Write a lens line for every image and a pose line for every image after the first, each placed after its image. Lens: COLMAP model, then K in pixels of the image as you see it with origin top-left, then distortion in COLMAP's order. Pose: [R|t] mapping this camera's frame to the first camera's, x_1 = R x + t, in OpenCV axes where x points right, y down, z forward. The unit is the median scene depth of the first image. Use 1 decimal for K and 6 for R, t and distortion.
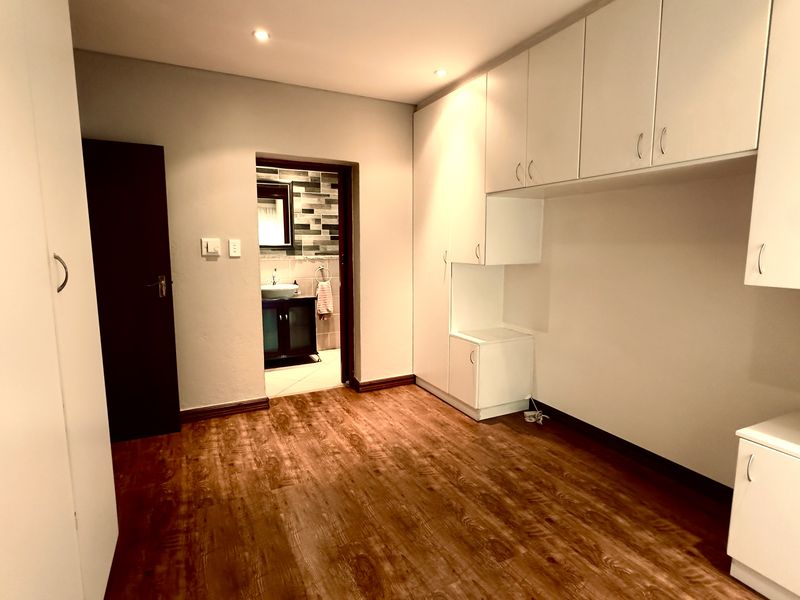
lens RADIAL K [[425.4, 0, 397.7], [0, 425.4, 299.9], [0, 0, 1]] dist [-0.002773, 0.000700]
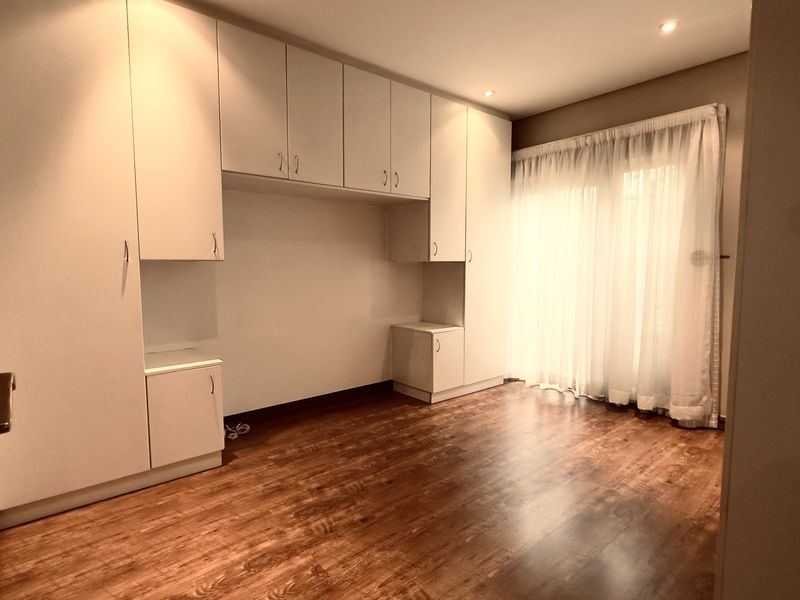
lens RADIAL K [[425.4, 0, 397.7], [0, 425.4, 299.9], [0, 0, 1]] dist [-0.002773, 0.000700]
pose [[-0.227780, -0.080314, 0.970395, -0.739702], [0.134442, 0.984453, 0.113035, -0.064344], [-0.964387, 0.156209, -0.213441, 0.994855]]
